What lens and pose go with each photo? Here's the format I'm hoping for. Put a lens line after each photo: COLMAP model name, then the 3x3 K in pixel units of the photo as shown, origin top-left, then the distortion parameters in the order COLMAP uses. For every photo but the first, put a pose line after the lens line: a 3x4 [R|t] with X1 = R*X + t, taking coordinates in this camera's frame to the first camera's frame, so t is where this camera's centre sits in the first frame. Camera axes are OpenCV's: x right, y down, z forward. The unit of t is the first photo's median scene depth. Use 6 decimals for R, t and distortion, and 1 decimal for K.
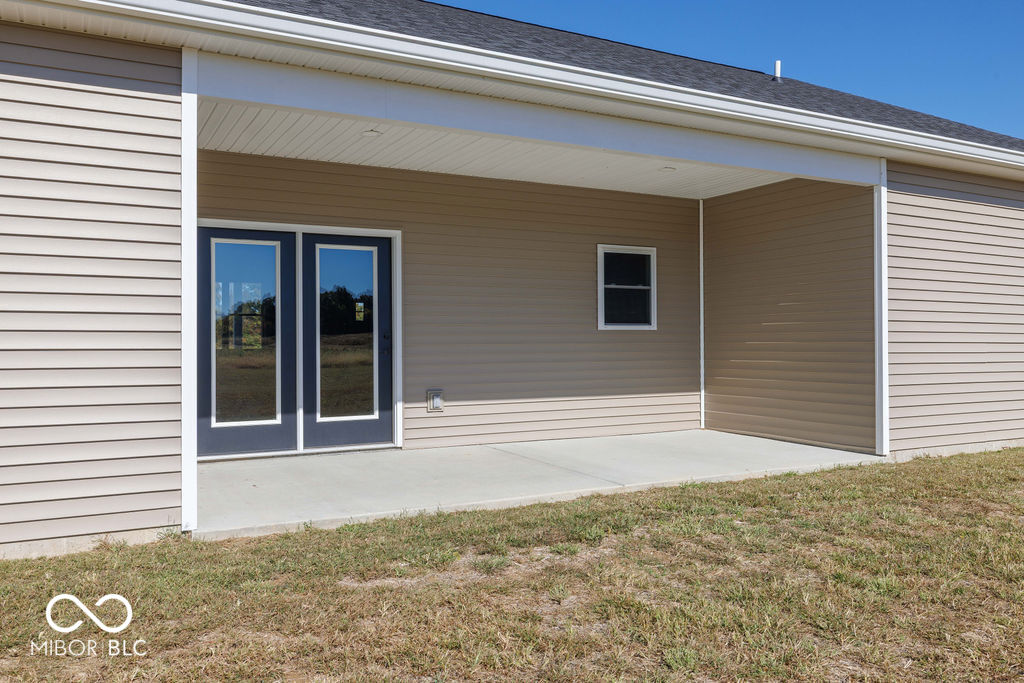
lens RADIAL K [[812.5, 0, 512.1], [0, 812.5, 340.2], [0, 0, 1]] dist [0.006886, 0.001599]
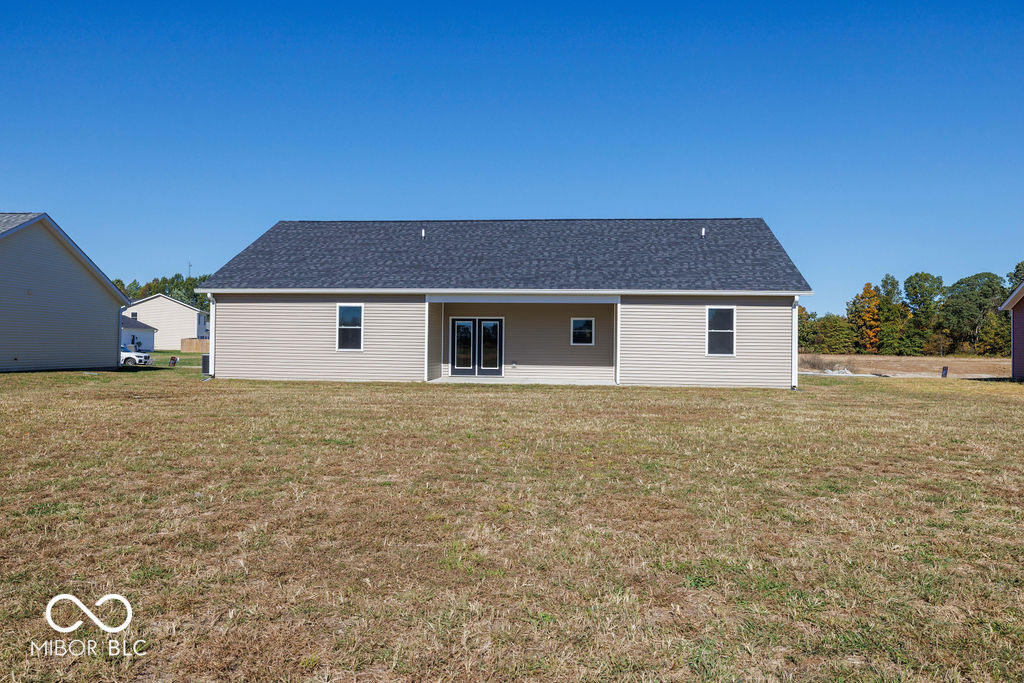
lens RADIAL K [[721.8, 0, 513.1], [0, 721.8, 338.0], [0, 0, 1]] dist [-0.005553, 0.001100]
pose [[0.831317, 0.007007, -0.555754, 1.733928], [-0.013985, 0.999868, -0.008313, -0.015798], [0.555622, 0.014683, 0.831305, -1.695064]]
